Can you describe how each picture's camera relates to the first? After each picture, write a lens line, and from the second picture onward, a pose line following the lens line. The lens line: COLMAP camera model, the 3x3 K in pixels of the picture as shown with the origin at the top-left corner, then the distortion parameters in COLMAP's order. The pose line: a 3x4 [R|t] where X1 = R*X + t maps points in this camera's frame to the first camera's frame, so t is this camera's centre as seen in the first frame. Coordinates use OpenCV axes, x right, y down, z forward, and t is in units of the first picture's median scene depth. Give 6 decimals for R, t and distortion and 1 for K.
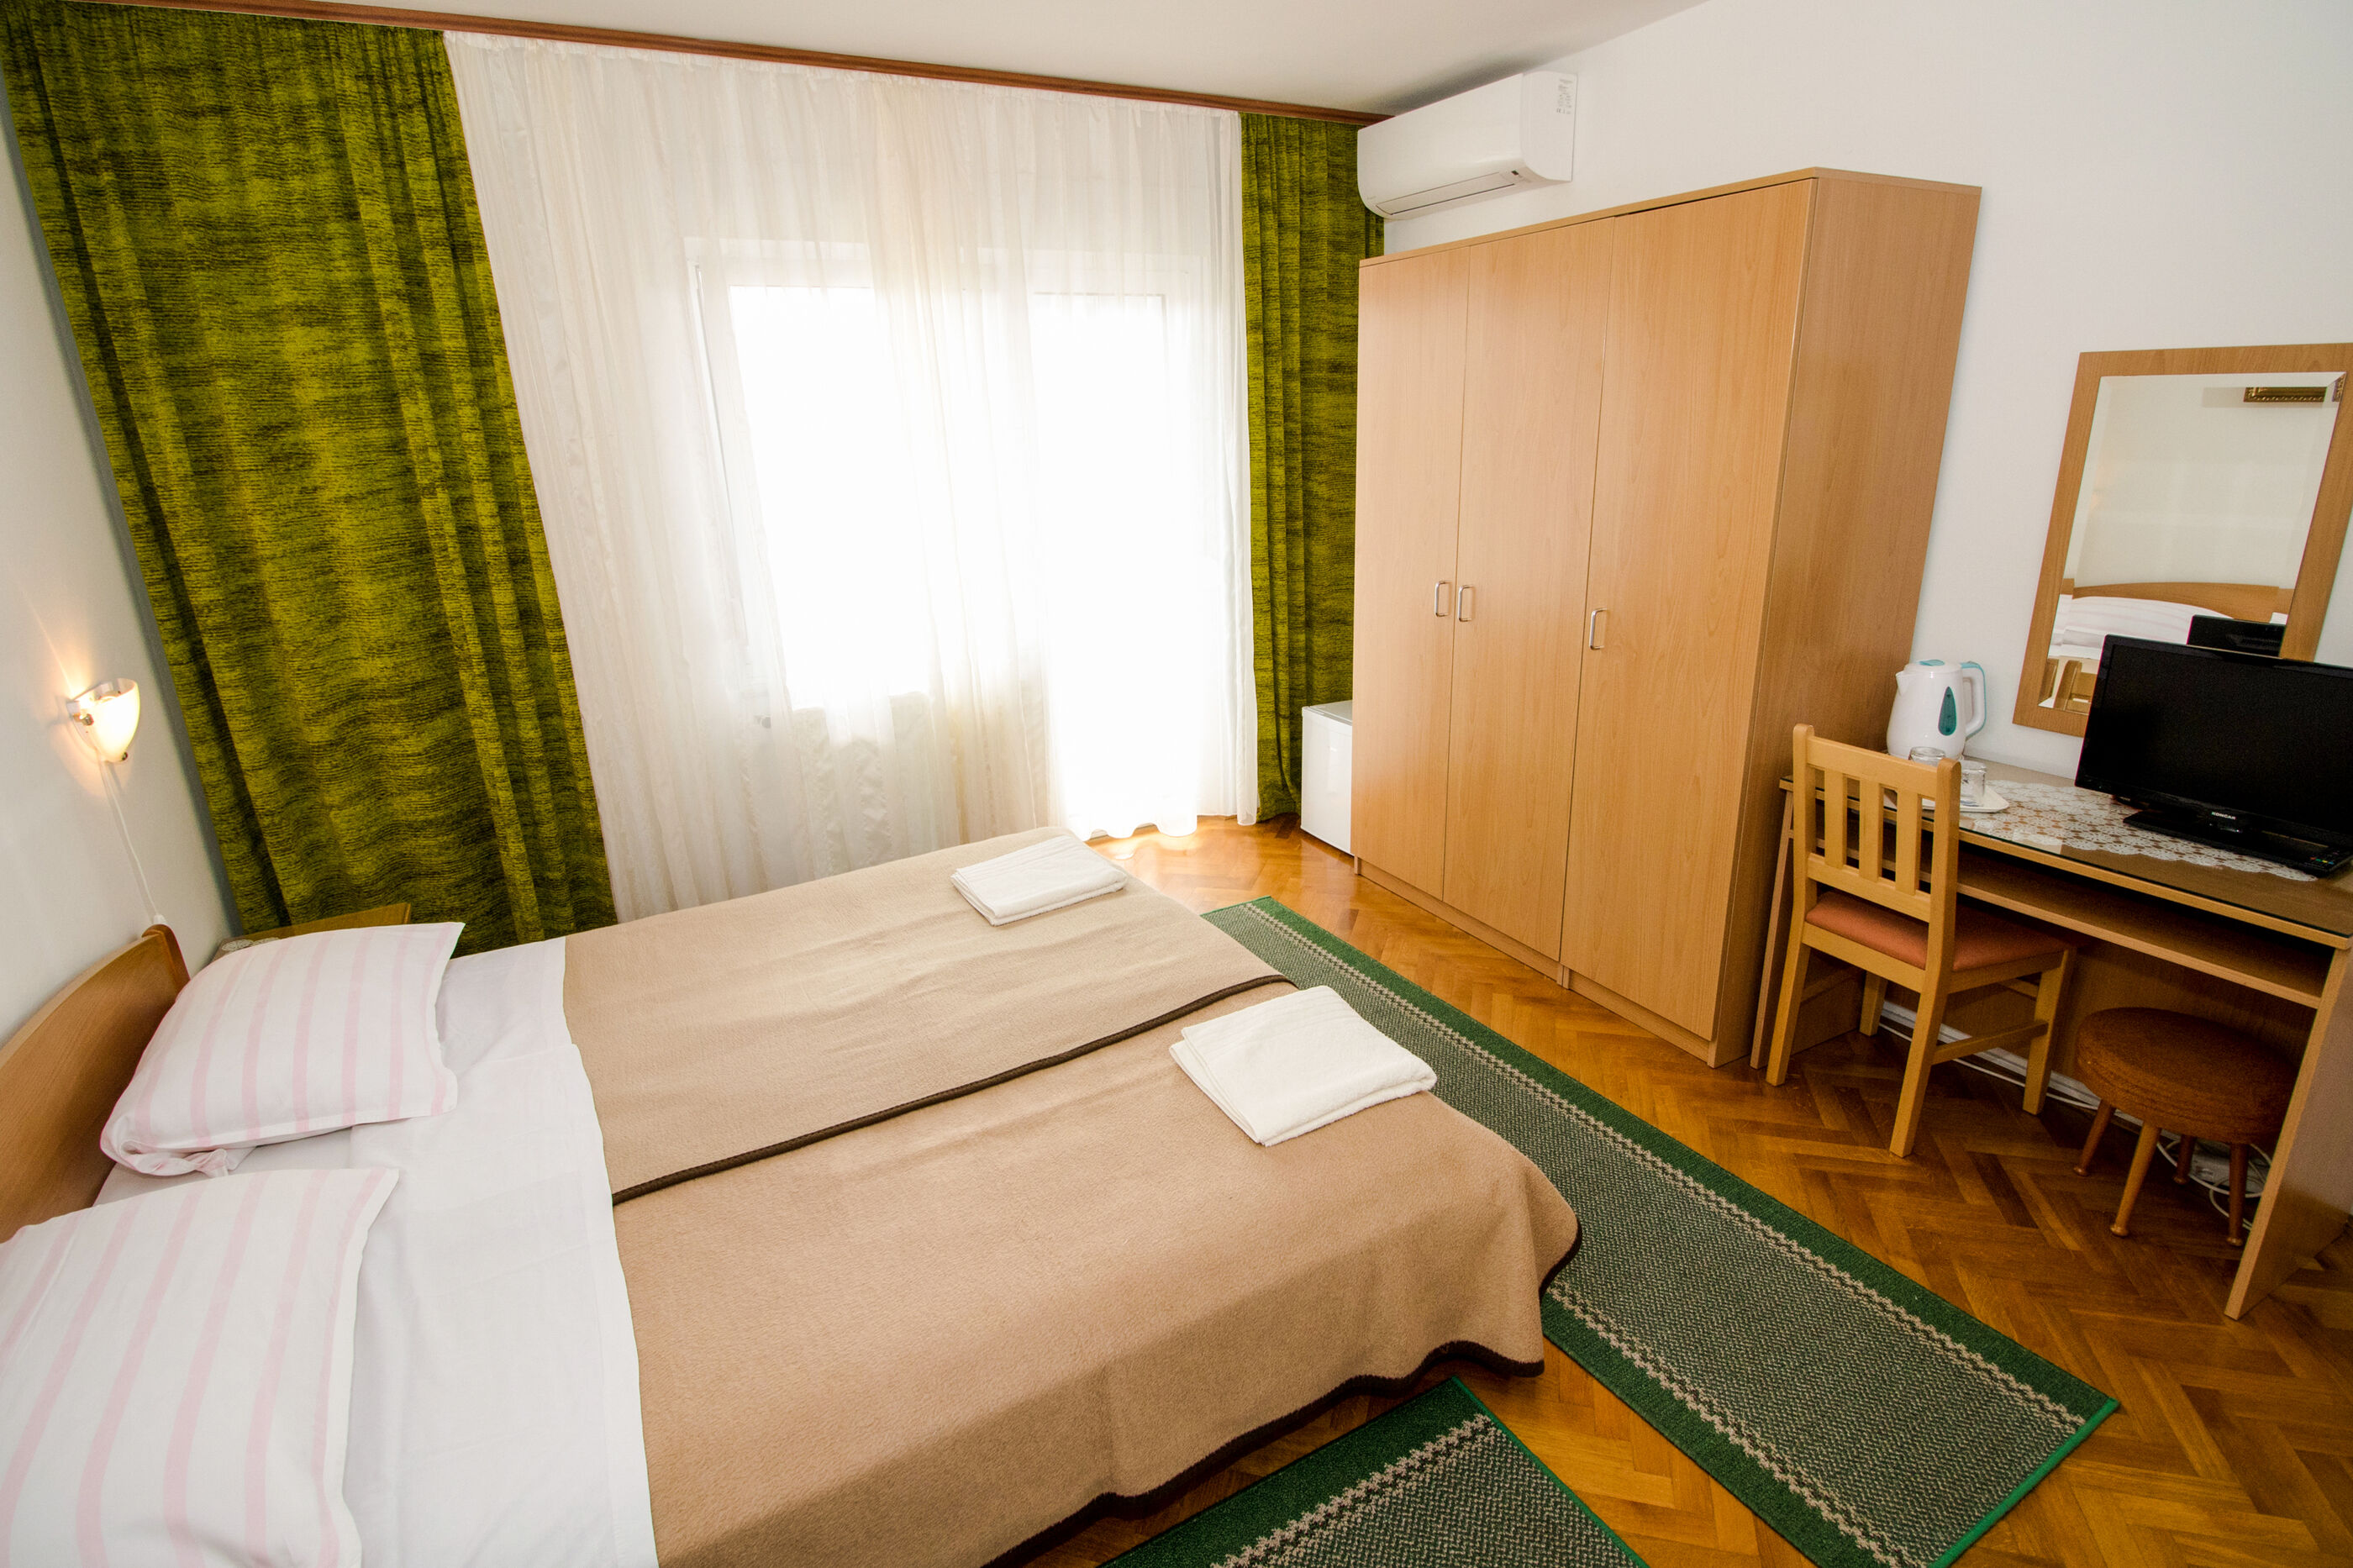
lens RADIAL K [[1168.9, 0, 1176.5], [0, 1168.9, 784.0], [0, 0, 1]] dist [0.000291, -0.012943]
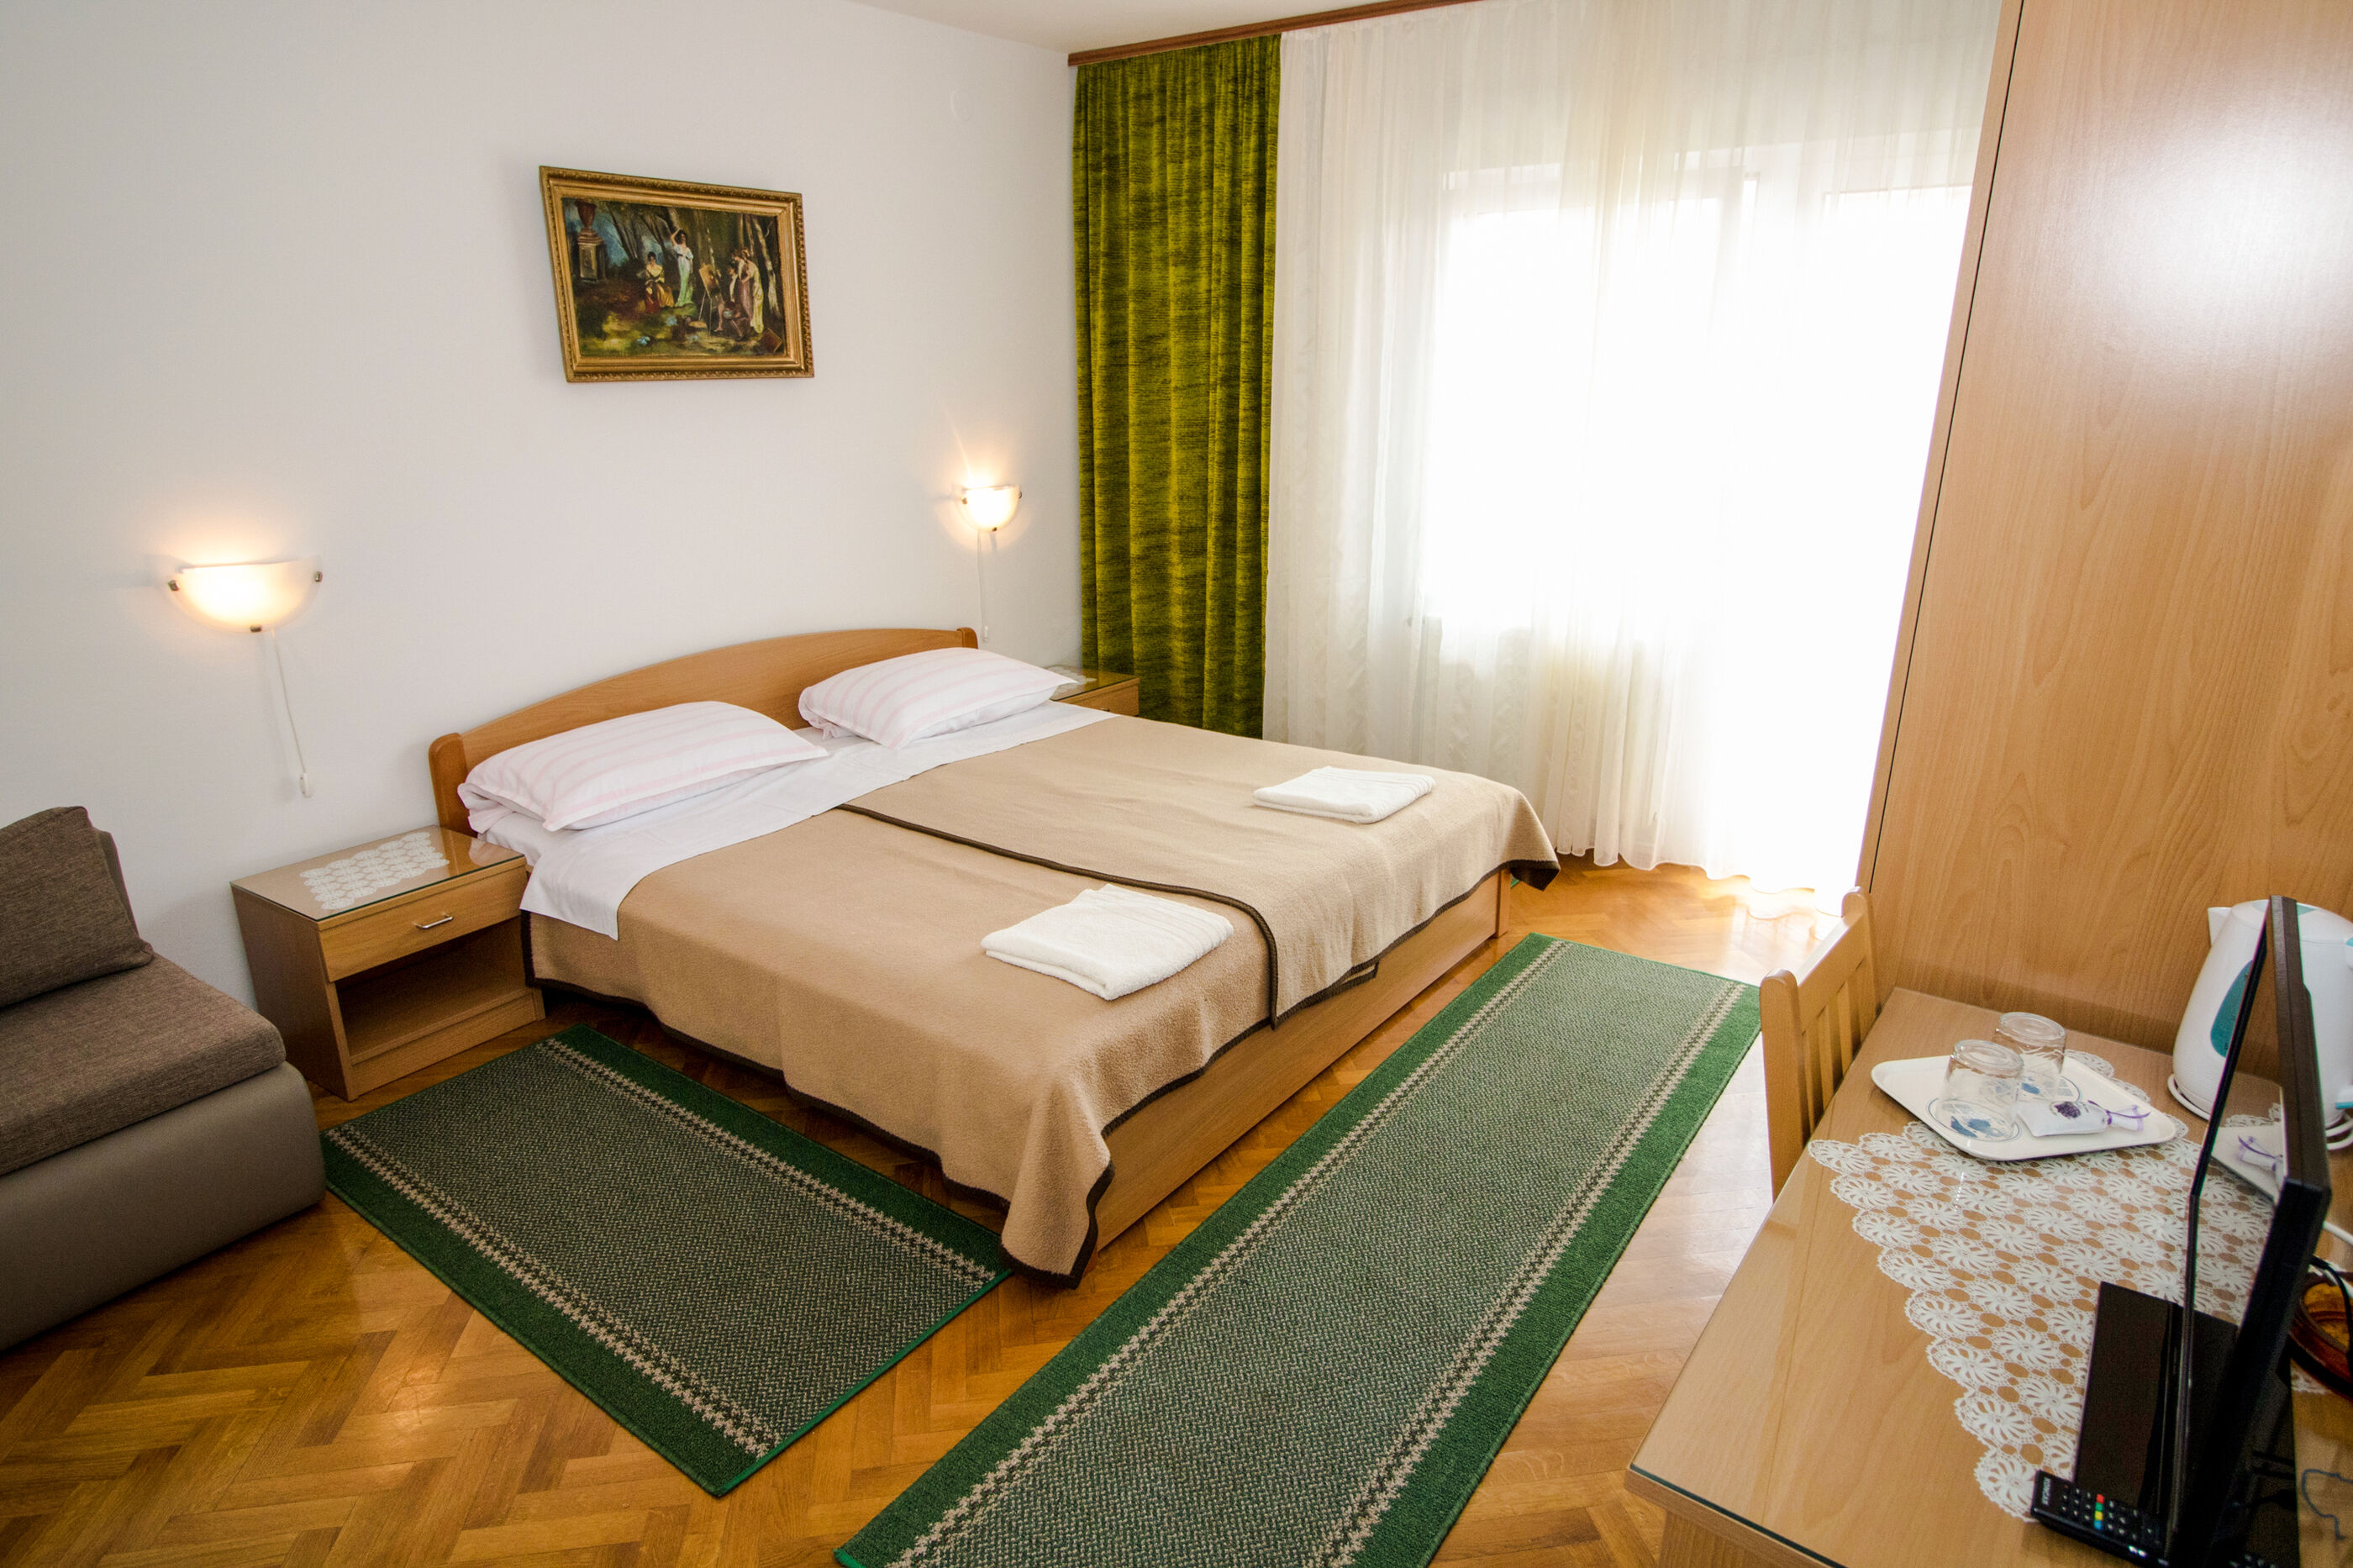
lens RADIAL K [[1307.0, 0, 1176.5], [0, 1307.0, 784.0], [0, 0, 1]] dist [-0.001894, -0.000243]
pose [[0.410912, 0.309540, -0.857517, 0.865949], [-0.289134, 0.936286, 0.199423, -0.121513], [0.864611, 0.165992, 0.474230, 0.353784]]
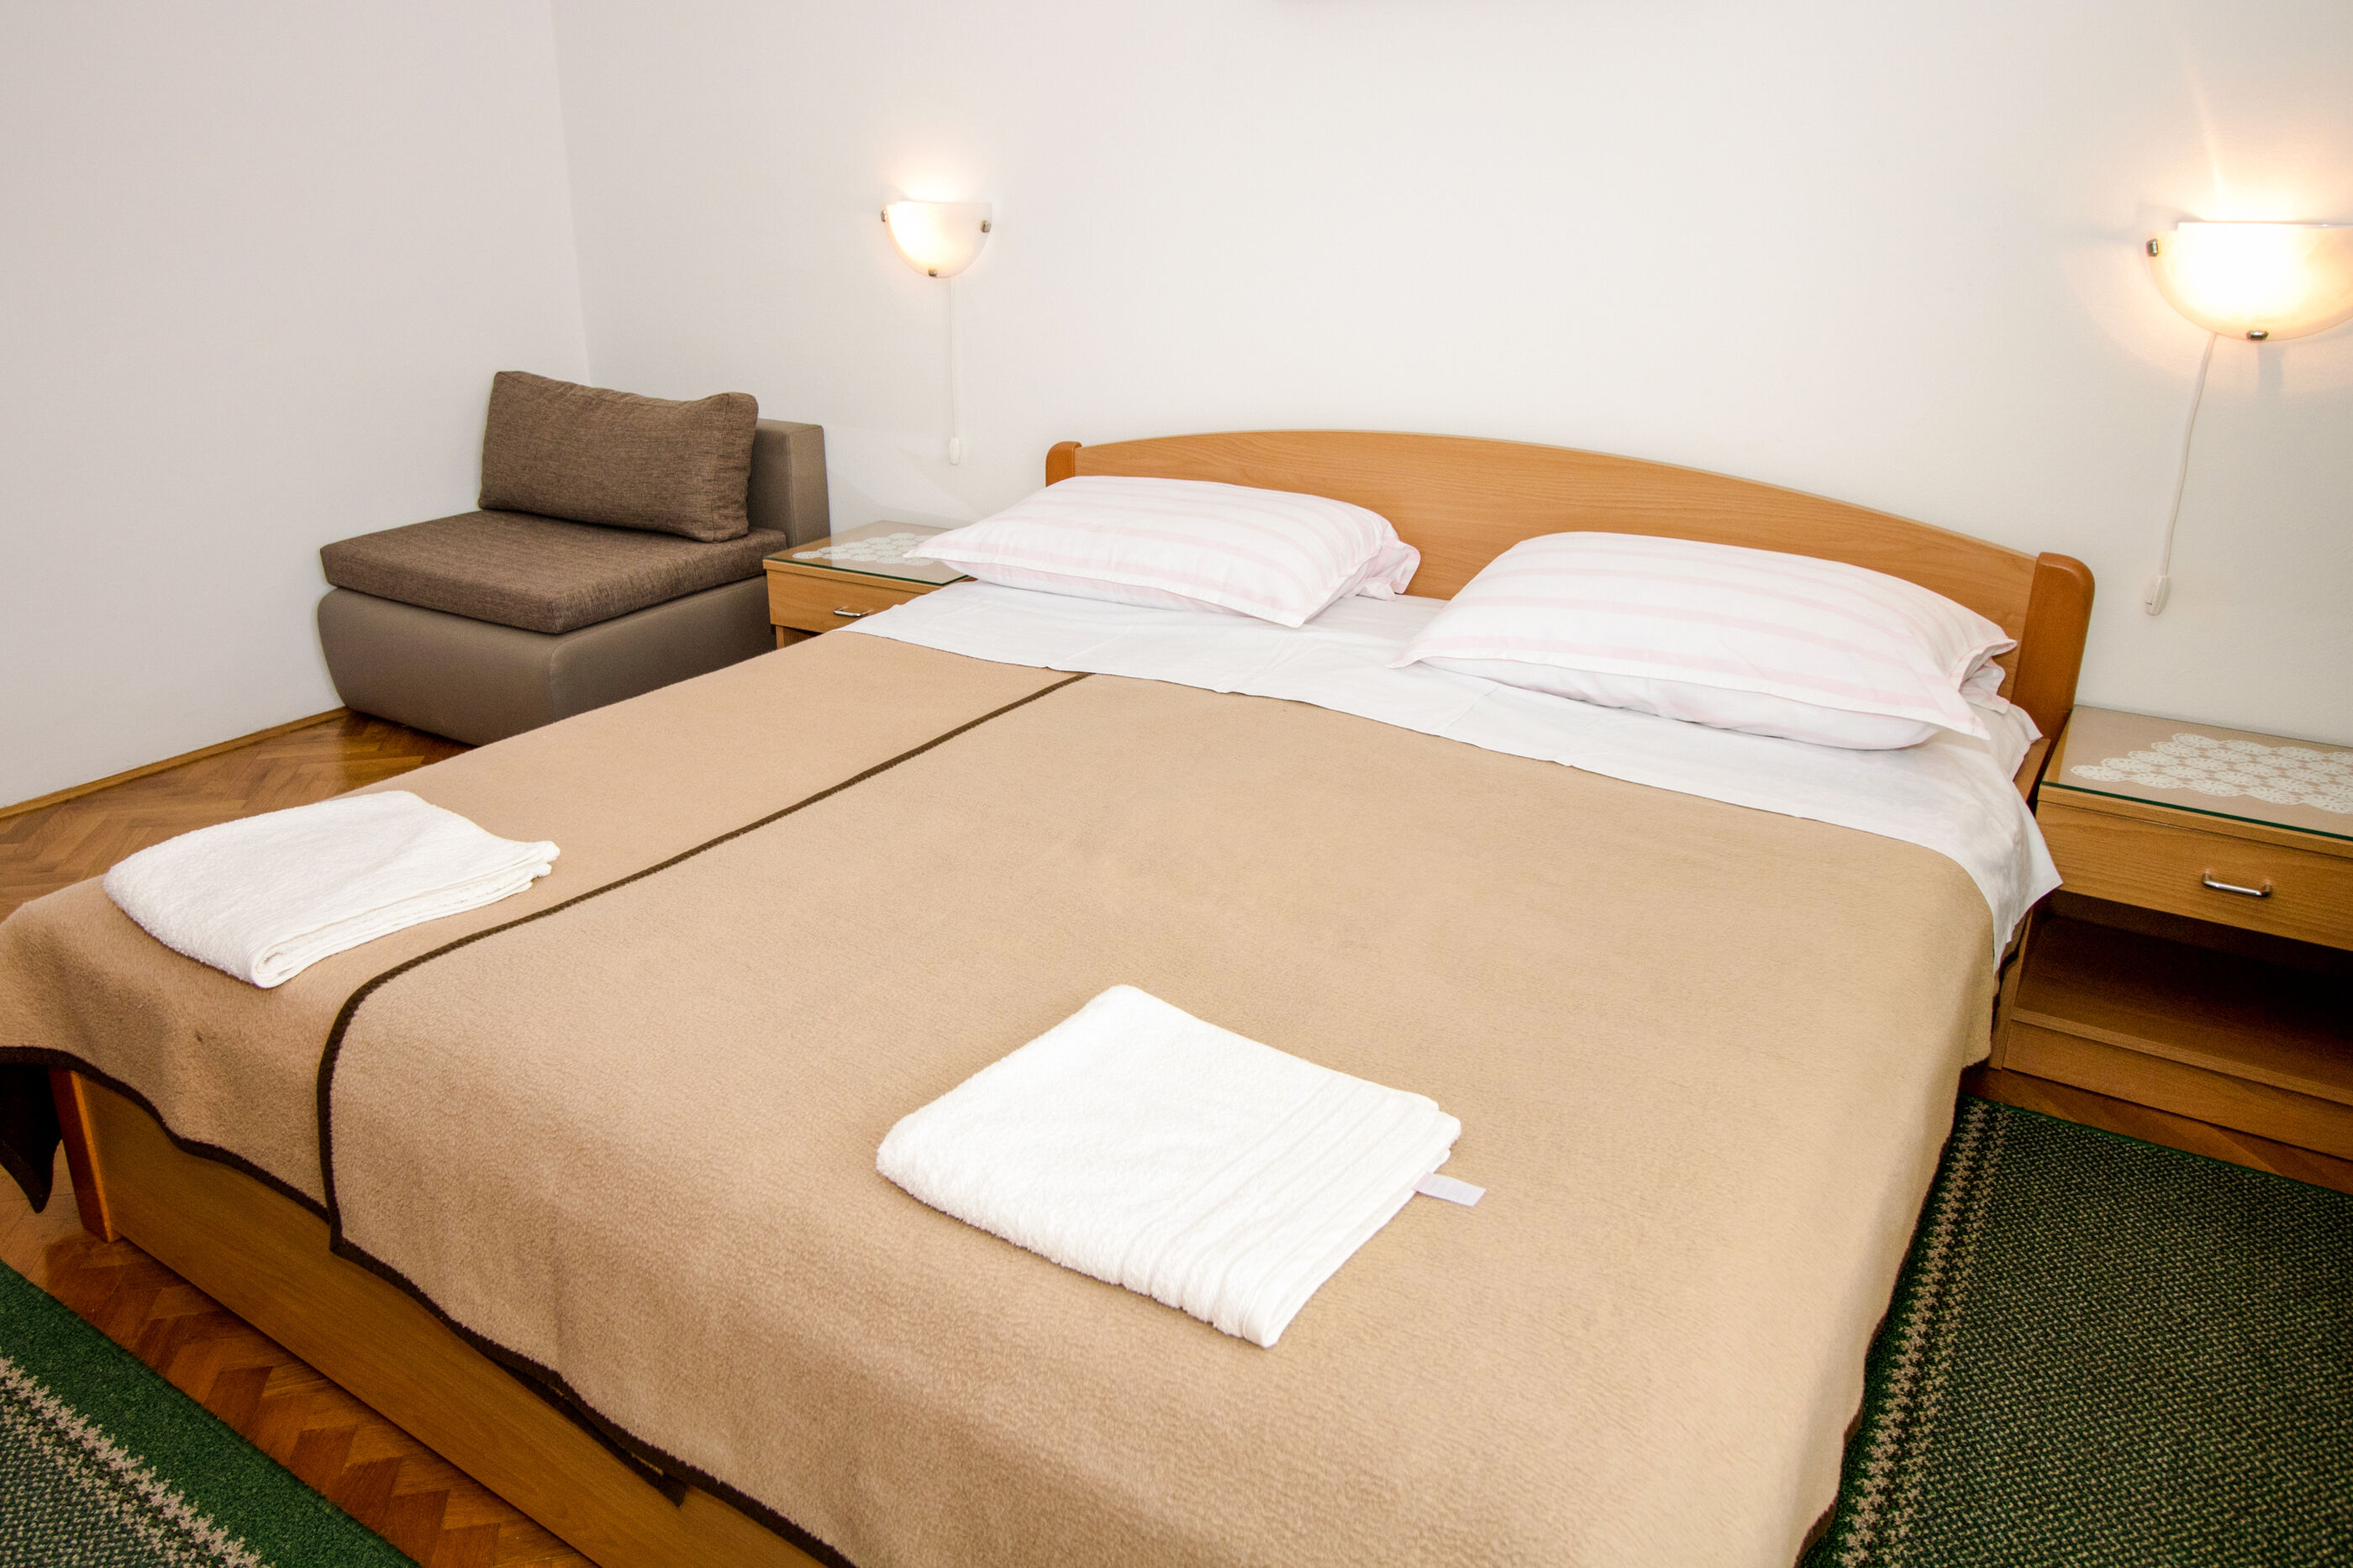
lens RADIAL K [[1653.6, 0, 1087.1], [0, 1653.6, 699.8], [0, 0, 1]] dist [0.003663, -0.001117]
pose [[-0.894134, 0.186300, -0.407206, 0.068576], [-0.095716, 0.808821, 0.580213, -0.300156], [0.437450, 0.557764, -0.705363, 1.343121]]
